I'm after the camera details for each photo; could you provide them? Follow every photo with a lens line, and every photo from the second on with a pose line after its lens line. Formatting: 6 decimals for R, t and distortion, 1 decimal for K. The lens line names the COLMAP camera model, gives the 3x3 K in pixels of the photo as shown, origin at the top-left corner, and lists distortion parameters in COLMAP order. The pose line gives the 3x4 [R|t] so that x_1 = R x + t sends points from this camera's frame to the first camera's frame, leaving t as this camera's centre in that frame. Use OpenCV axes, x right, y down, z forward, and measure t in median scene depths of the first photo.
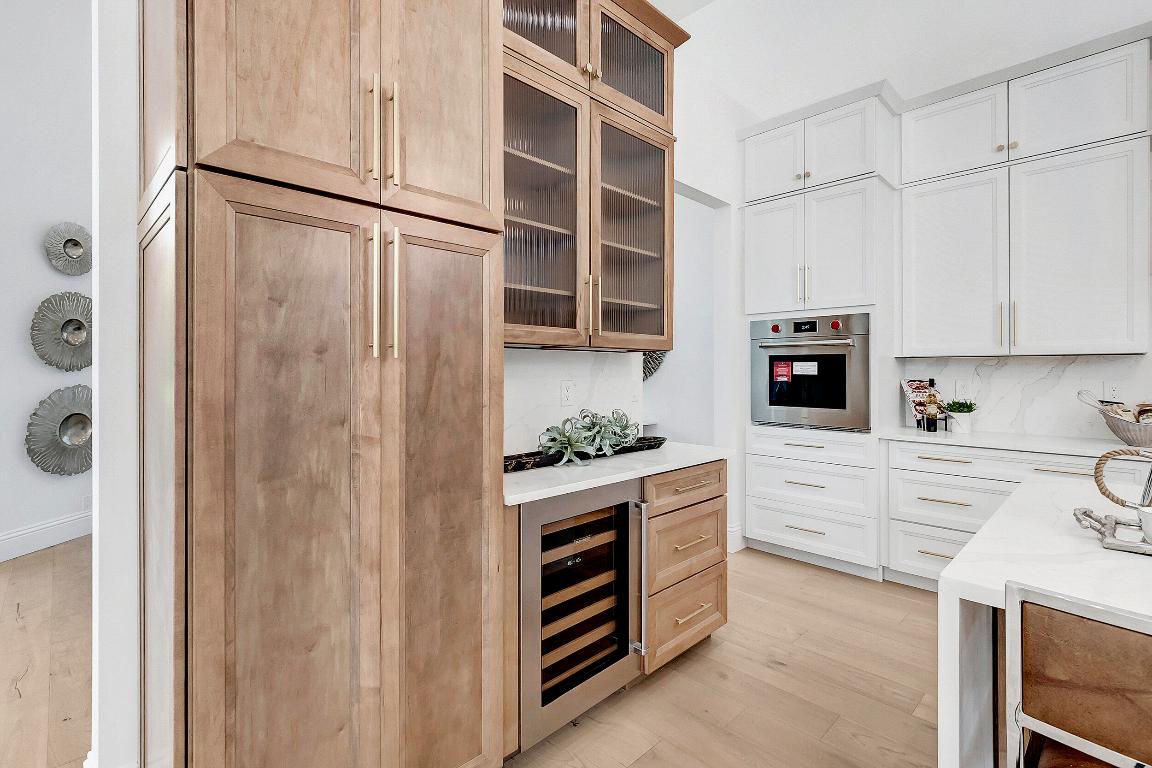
lens RADIAL K [[517.2, 0, 571.4], [0, 517.2, 368.8], [0, 0, 1]] dist [0.000595, -0.000041]
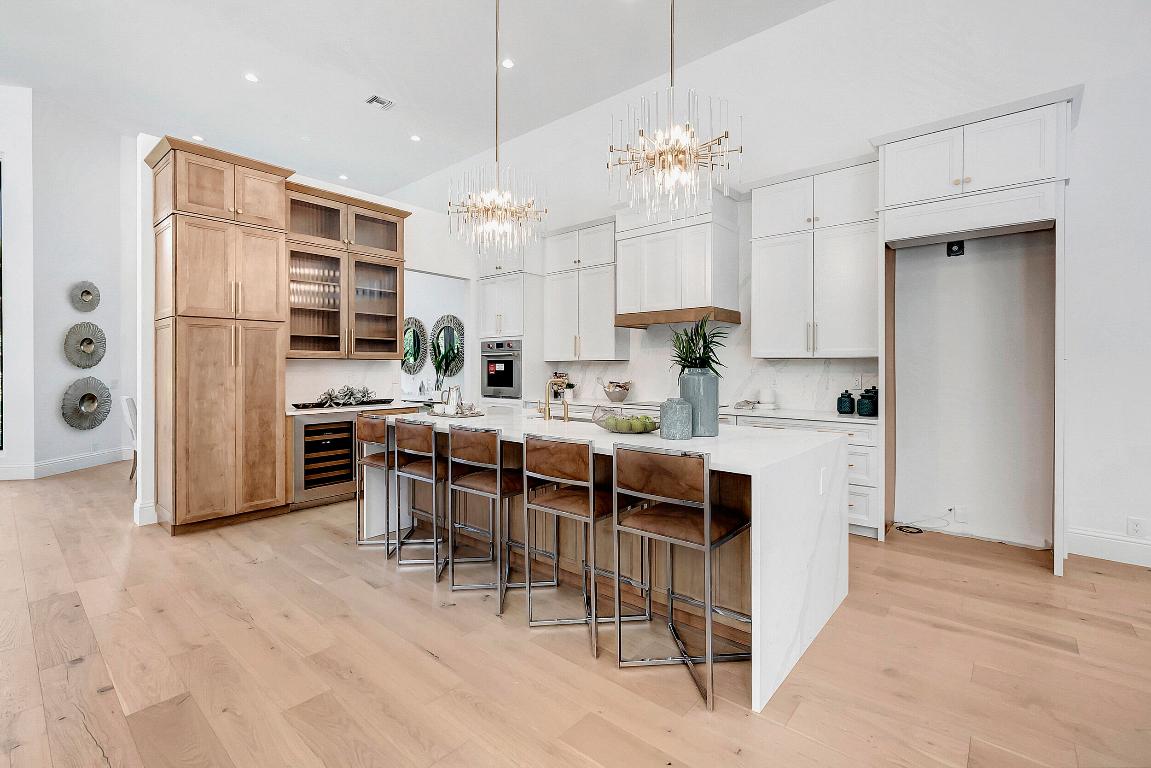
lens RADIAL K [[516.8, 0, 582.1], [0, 516.8, 365.5], [0, 0, 1]] dist [0.000595, -0.000041]
pose [[0.997102, -0.000181, 0.076071, 1.369353], [-0.000010, 0.999997, 0.002511, -0.025507], [-0.076071, -0.002505, 0.997099, -2.118442]]
